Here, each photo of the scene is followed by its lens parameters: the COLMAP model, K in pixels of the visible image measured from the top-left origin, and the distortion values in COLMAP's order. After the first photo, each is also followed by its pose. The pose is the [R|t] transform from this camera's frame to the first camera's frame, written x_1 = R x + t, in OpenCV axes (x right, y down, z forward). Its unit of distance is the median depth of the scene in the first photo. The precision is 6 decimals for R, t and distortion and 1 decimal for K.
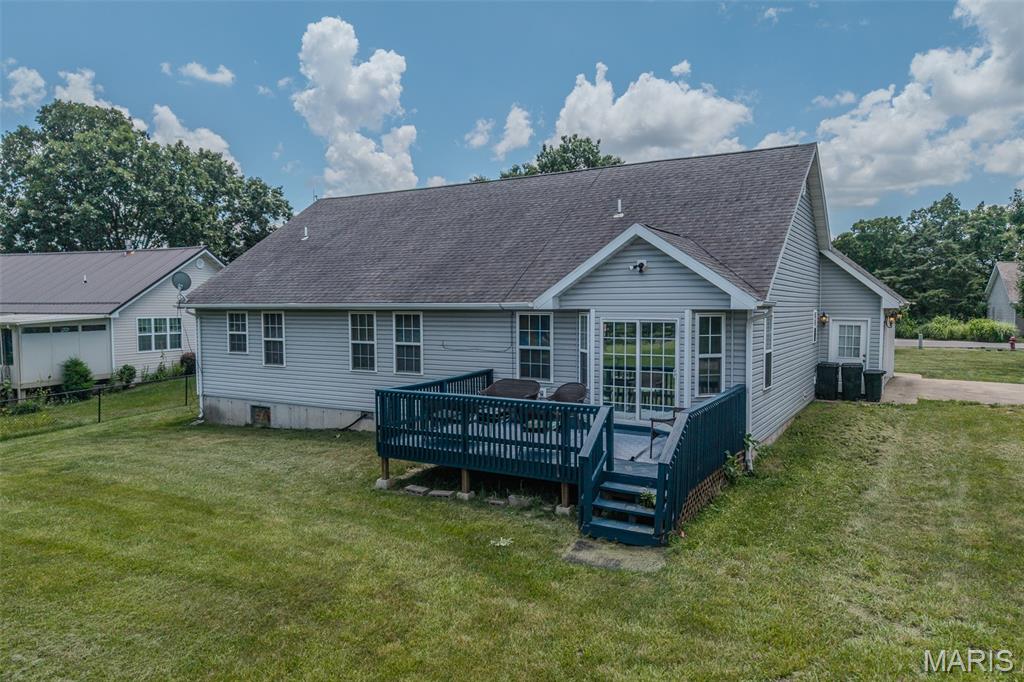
lens RADIAL K [[695.4, 0, 514.6], [0, 695.4, 341.7], [0, 0, 1]] dist [0.027236, -0.015333]
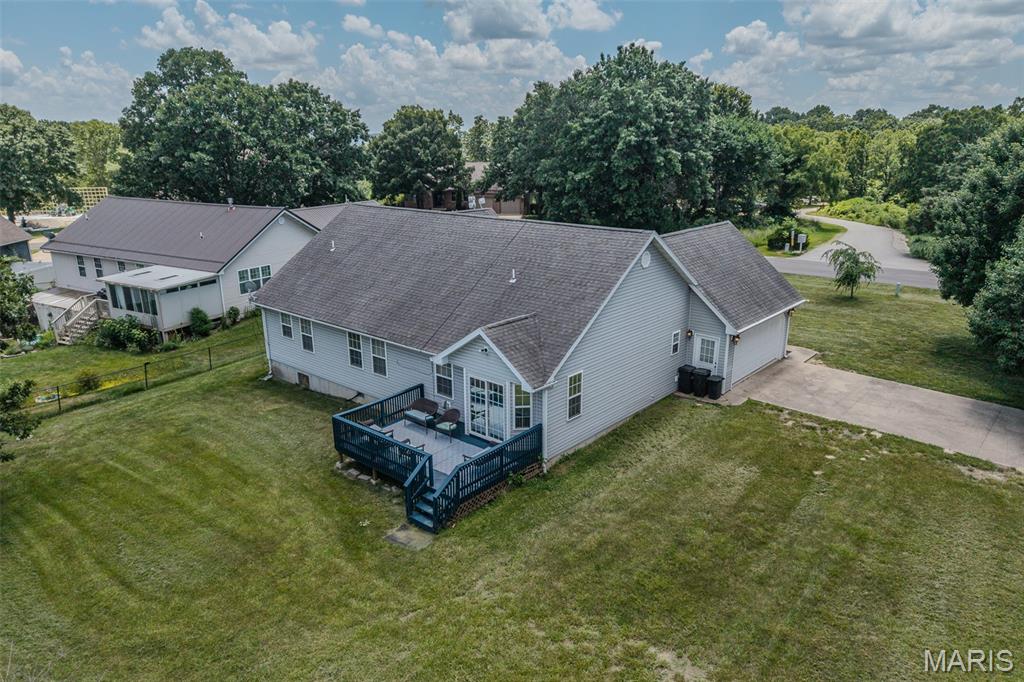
lens RADIAL K [[695.4, 0, 511.4], [0, 695.4, 345.5], [0, 0, 1]] dist [0.027236, -0.015333]
pose [[0.984098, 0.049136, -0.170692, 0.347054], [-0.007944, 0.972191, 0.234057, -0.335399], [0.177446, -0.228979, 0.957122, -0.367821]]
